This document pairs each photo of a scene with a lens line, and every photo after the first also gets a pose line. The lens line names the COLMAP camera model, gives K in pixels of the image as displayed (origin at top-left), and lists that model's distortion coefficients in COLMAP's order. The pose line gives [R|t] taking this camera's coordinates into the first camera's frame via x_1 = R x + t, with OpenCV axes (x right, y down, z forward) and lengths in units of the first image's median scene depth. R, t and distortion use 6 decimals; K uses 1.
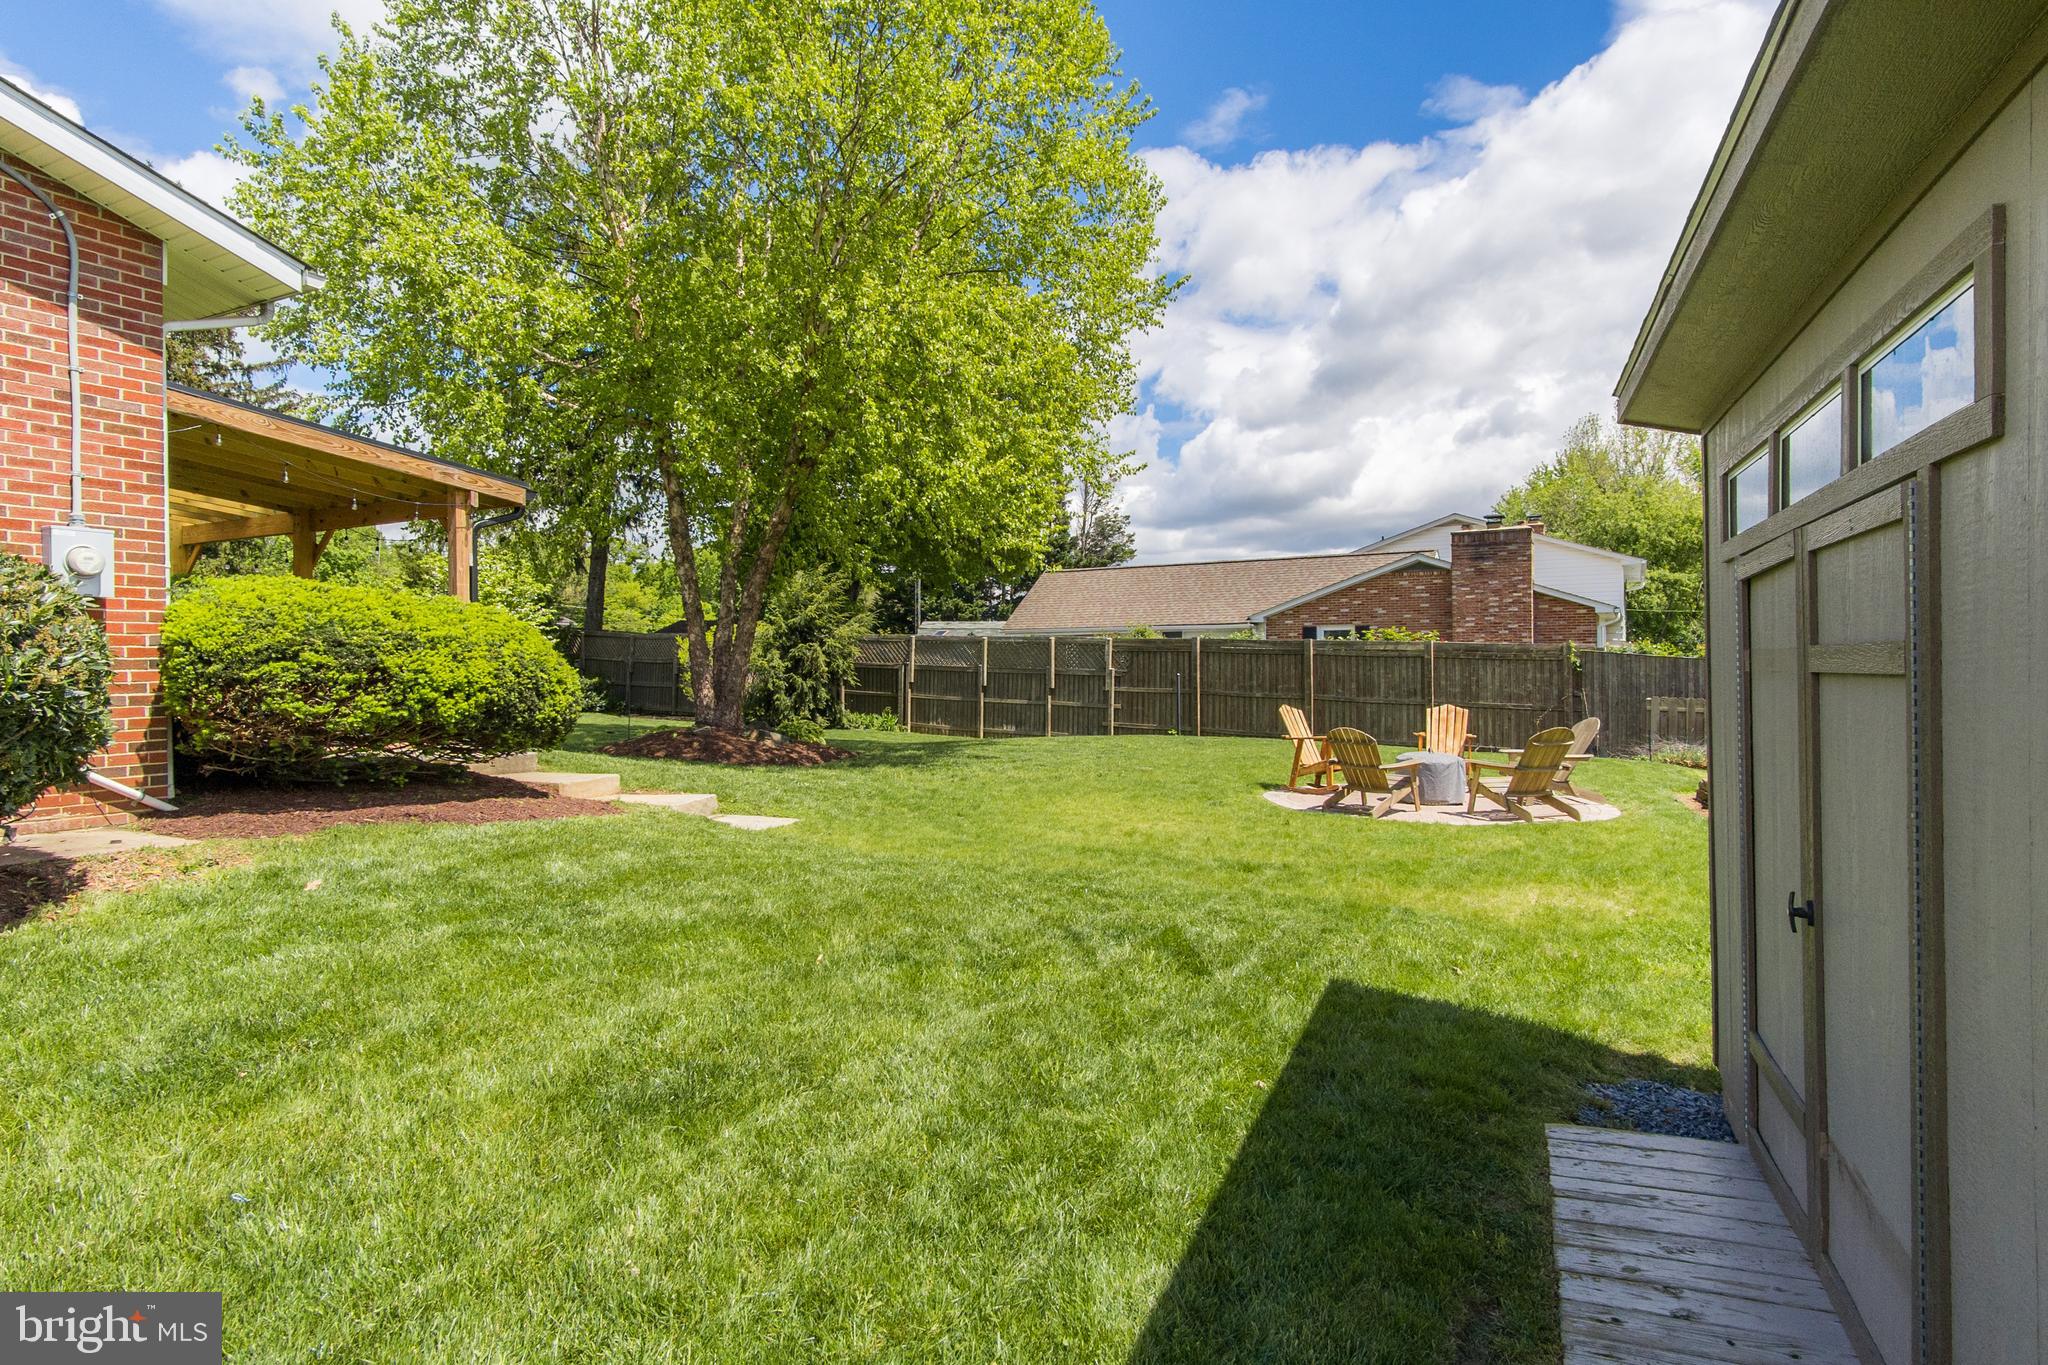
lens RADIAL K [[1104.7, 0, 1033.0], [0, 1104.7, 679.2], [0, 0, 1]] dist [0.005428, 0.001985]
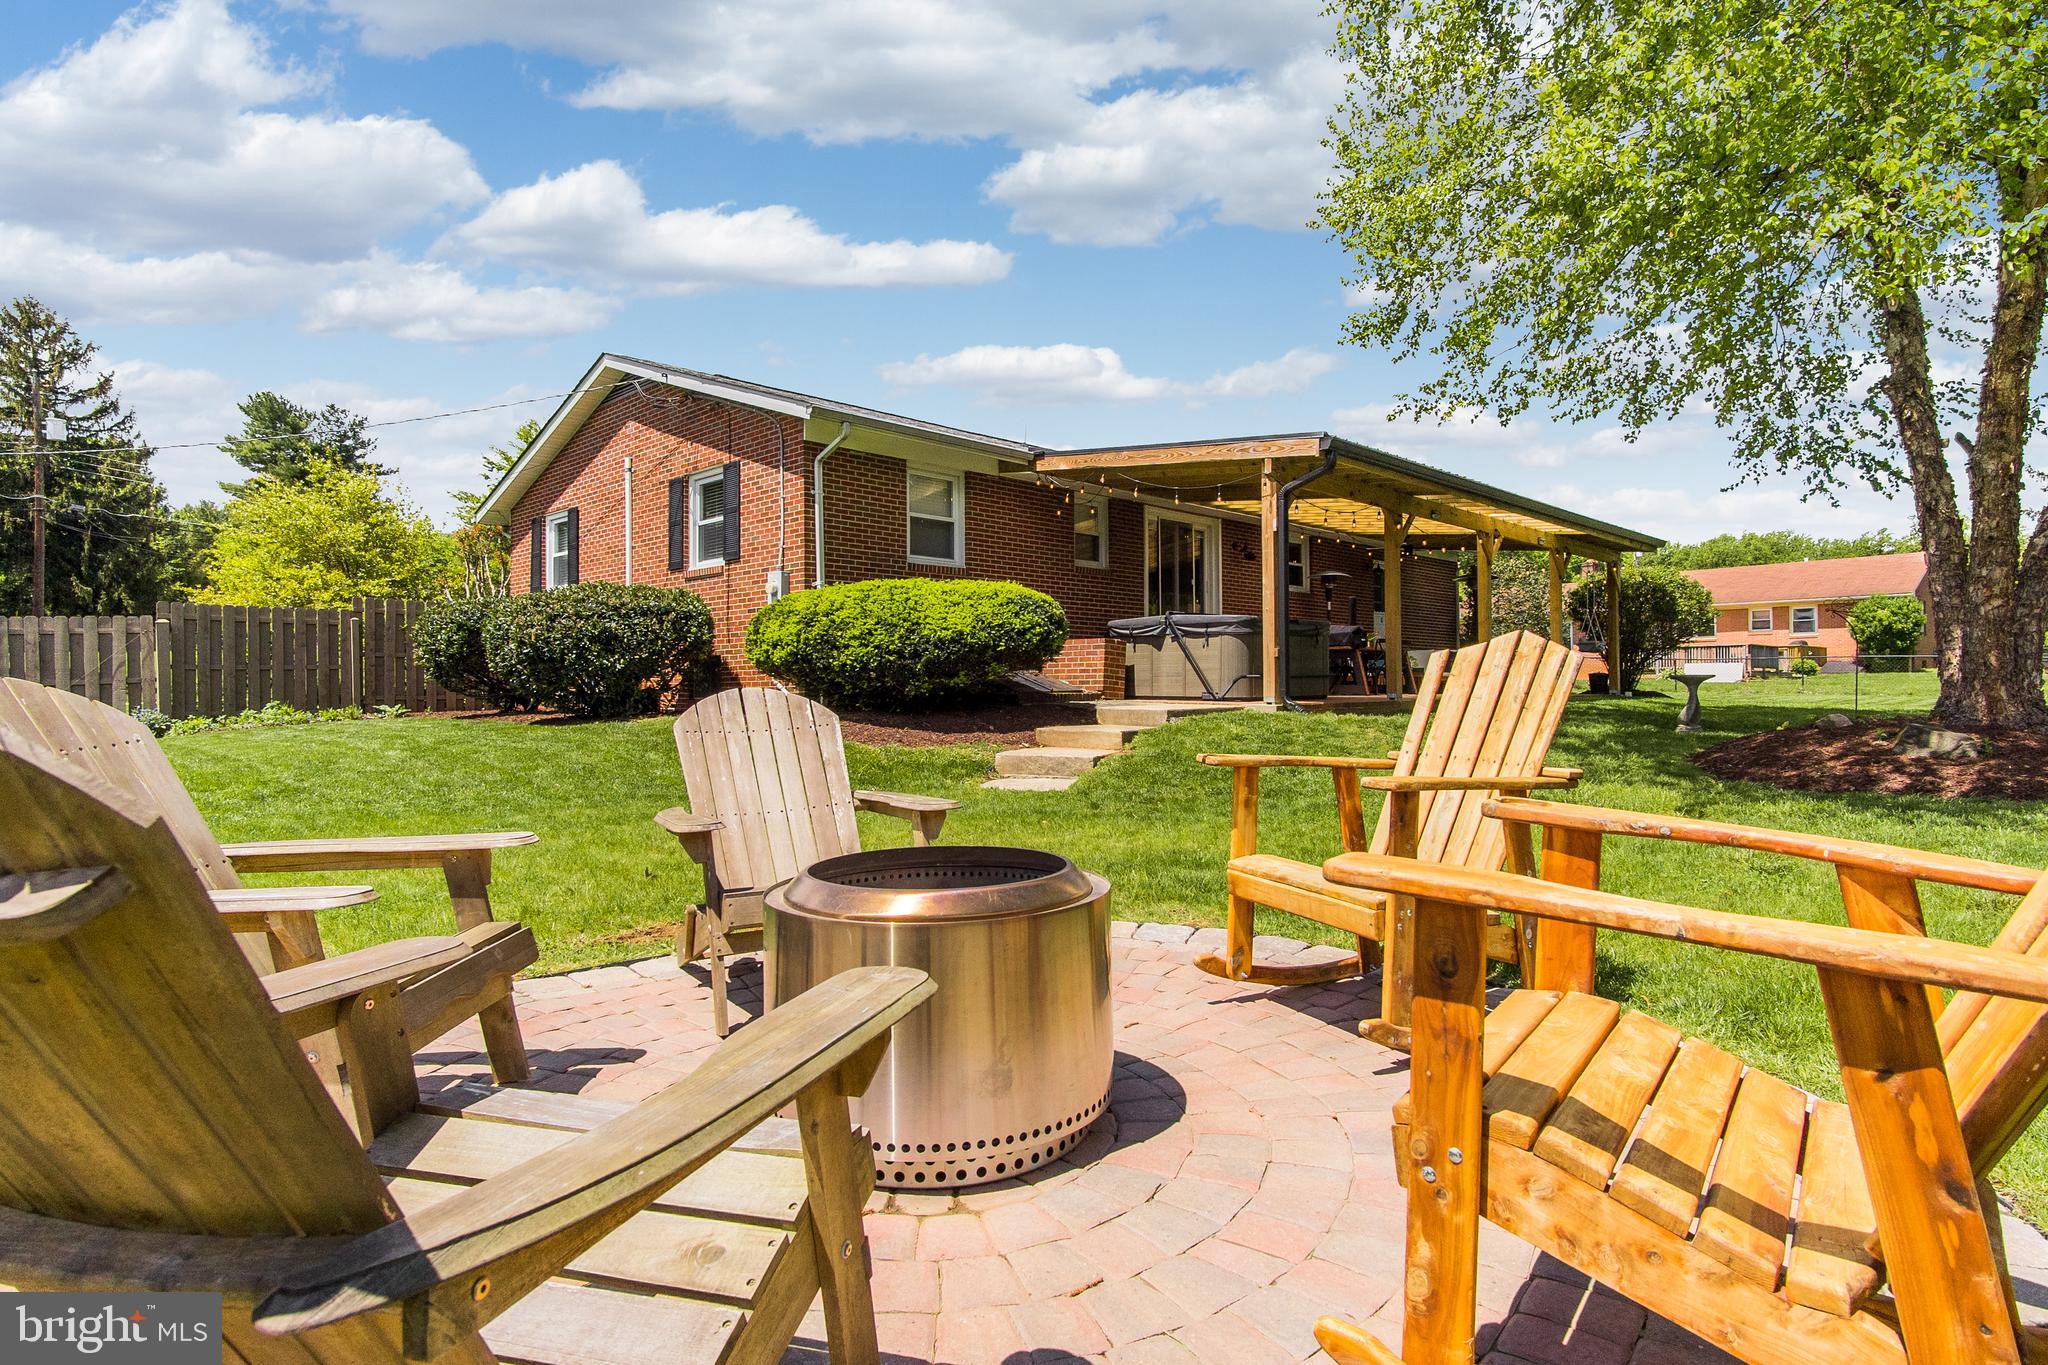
lens RADIAL K [[1104.7, 0, 1033.0], [0, 1104.7, 679.2], [0, 0, 1]] dist [0.005428, 0.001985]
pose [[-0.286296, -0.003473, -0.958135, 0.224594], [-0.002221, 0.999993, -0.002961, 0.016018], [0.958139, 0.001281, -0.286302, 0.453725]]
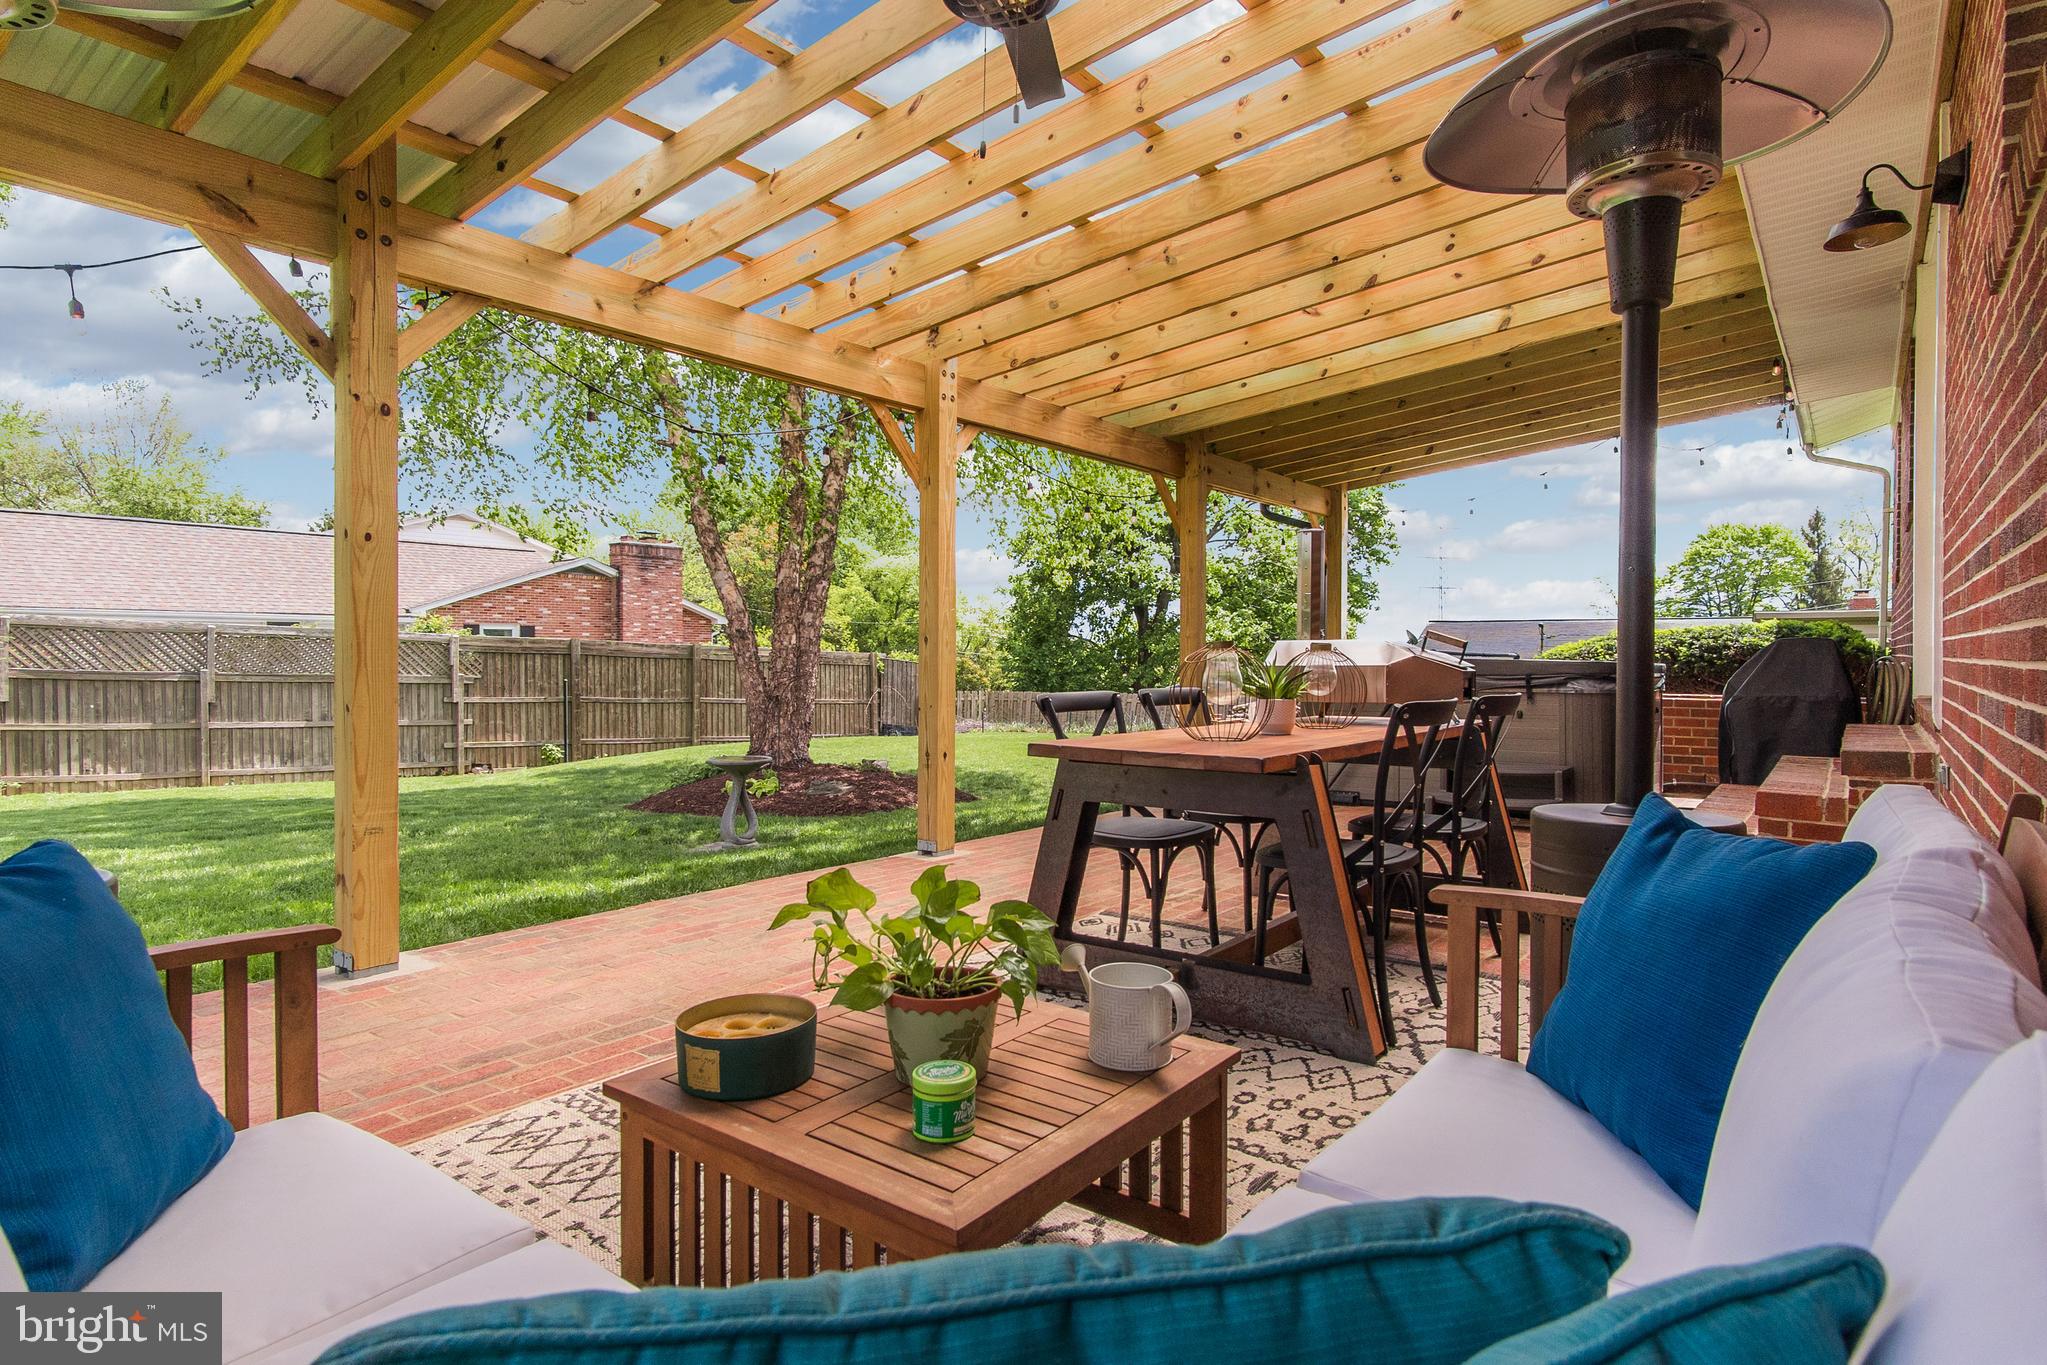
lens RADIAL K [[1089.6, 0, 1024.0], [0, 1089.6, 673.3], [0, 0, 1]] dist [-0.000096, -0.000088]
pose [[0.162355, -0.008977, 0.986692, -0.601847], [0.007052, 0.999944, 0.007937, -0.012802], [-0.986707, 0.005670, 0.162409, 0.464478]]
